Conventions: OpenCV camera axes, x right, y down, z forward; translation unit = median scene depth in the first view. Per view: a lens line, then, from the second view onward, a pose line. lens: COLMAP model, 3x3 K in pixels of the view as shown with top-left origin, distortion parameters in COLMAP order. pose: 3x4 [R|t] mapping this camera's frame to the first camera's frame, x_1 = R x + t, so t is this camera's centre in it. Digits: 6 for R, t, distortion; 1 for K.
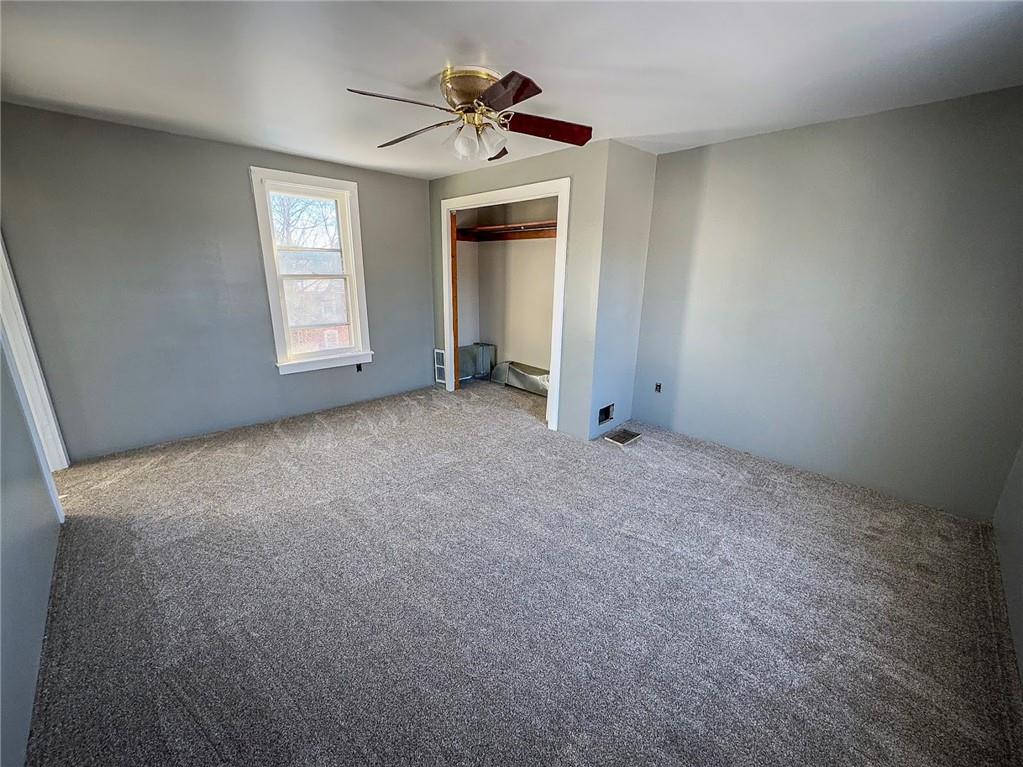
lens RADIAL K [[405.9, 0, 509.0], [0, 405.9, 383.5], [0, 0, 1]] dist [-0.004673, -0.000084]
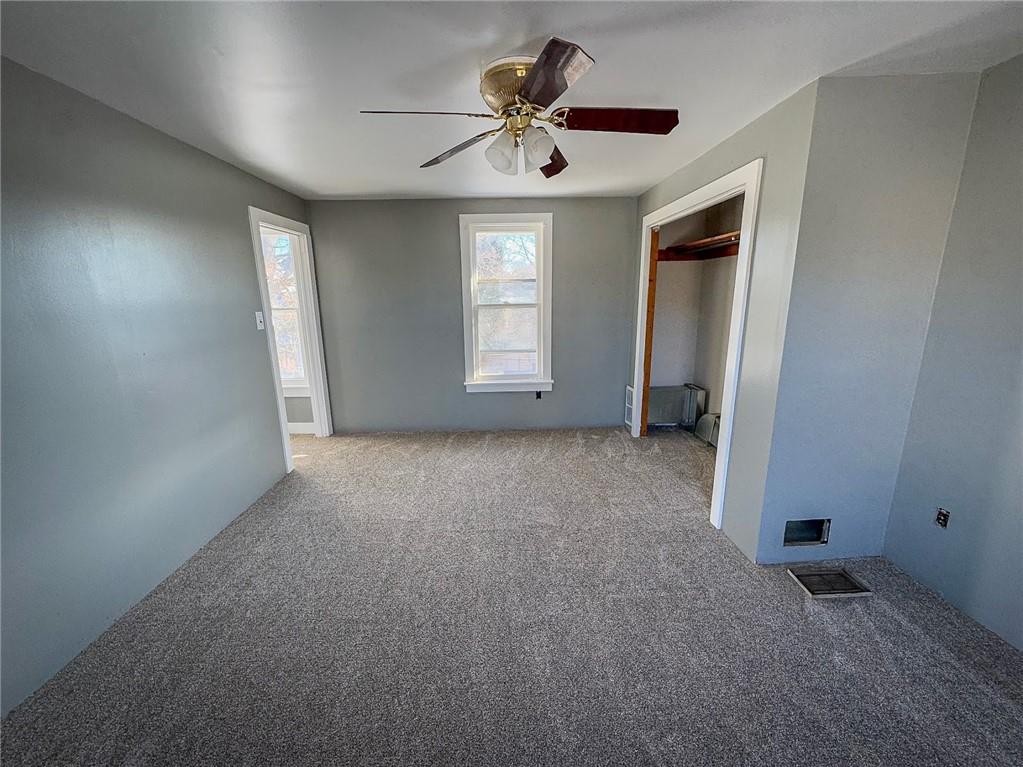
lens RADIAL K [[405.9, 0, 510.5], [0, 405.9, 382.9], [0, 0, 1]] dist [-0.004673, -0.000084]
pose [[0.735558, 0.123265, -0.666153, 0.269334], [-0.154764, 0.987880, 0.011908, -0.077135], [0.659547, 0.094337, 0.745720, 0.225253]]
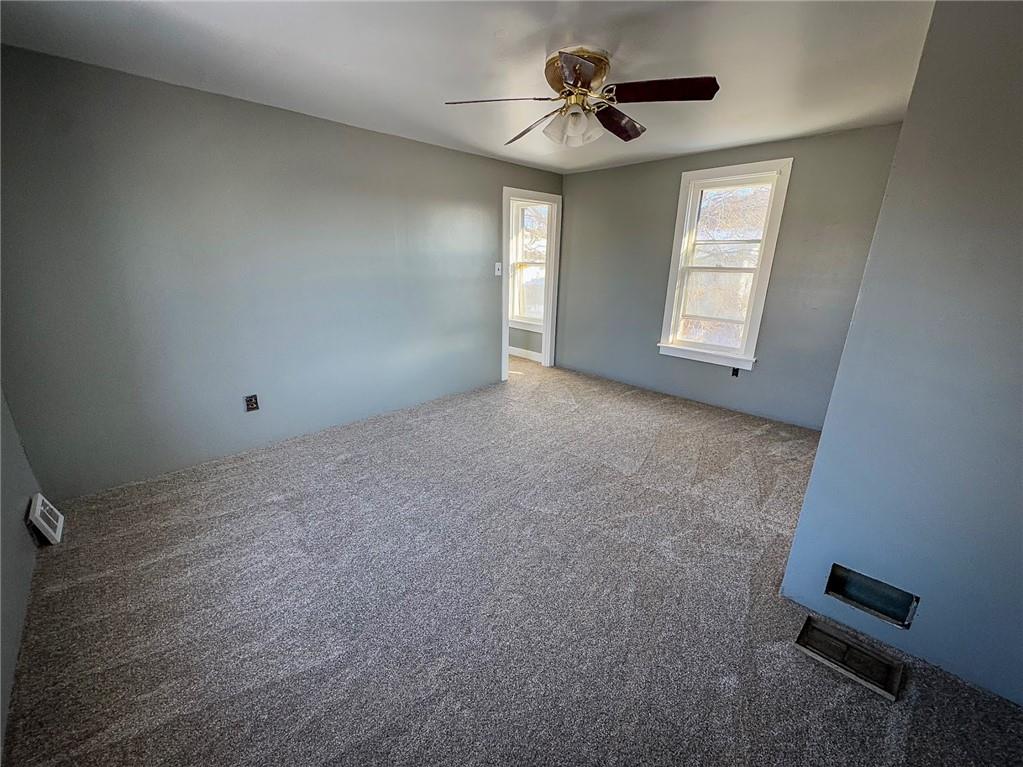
lens RADIAL K [[405.9, 0, 512.7], [0, 405.9, 383.2], [0, 0, 1]] dist [-0.004673, -0.000084]
pose [[0.011375, 0.282128, -0.959309, 0.545844], [-0.278735, 0.922239, 0.267921, -0.132241], [0.960301, 0.264346, 0.089130, 0.500779]]
